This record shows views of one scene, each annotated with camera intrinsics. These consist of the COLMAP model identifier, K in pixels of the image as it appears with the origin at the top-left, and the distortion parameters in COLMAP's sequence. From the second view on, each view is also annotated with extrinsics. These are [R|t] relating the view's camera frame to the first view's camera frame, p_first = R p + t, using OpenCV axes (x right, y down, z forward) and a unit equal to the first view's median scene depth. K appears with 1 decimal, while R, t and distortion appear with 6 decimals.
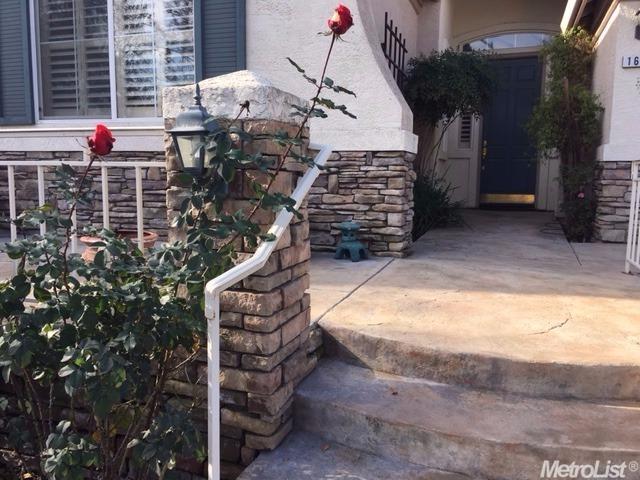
lens RADIAL K [[547.4, 0, 320.0], [0, 547.4, 240.0], [0, 0, 1]] dist [0.096697, -0.117920]
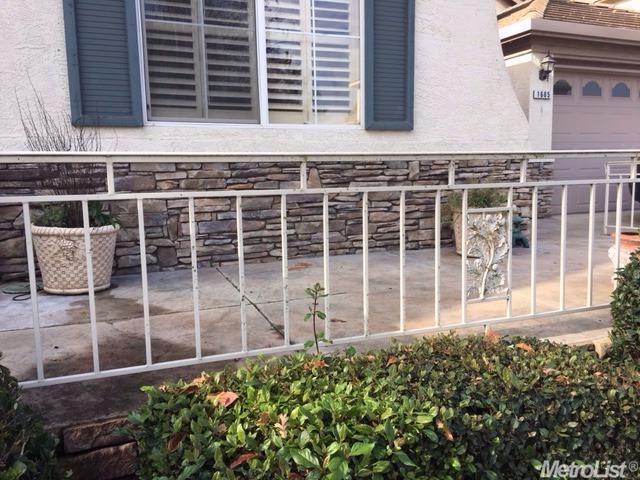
lens RADIAL K [[547.4, 0, 320.0], [0, 547.4, 240.0], [0, 0, 1]] dist [0.096697, -0.117920]
pose [[0.740310, -0.110192, 0.663173, -1.046472], [0.103966, 0.993373, 0.048999, -0.082339], [-0.664177, 0.032673, 0.746861, 0.351032]]
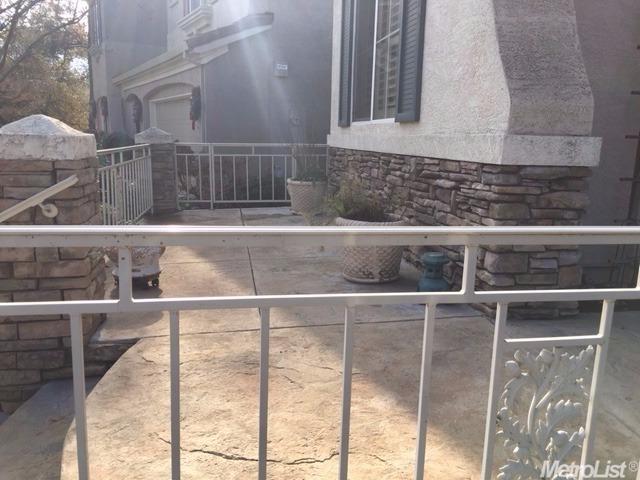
lens RADIAL K [[547.4, 0, 320.0], [0, 547.4, 240.0], [0, 0, 1]] dist [0.096697, -0.117920]
pose [[0.504365, 0.166952, -0.847197, 0.607188], [-0.137217, 0.984160, 0.112252, -0.111539], [0.852518, 0.059634, 0.519284, 0.434012]]
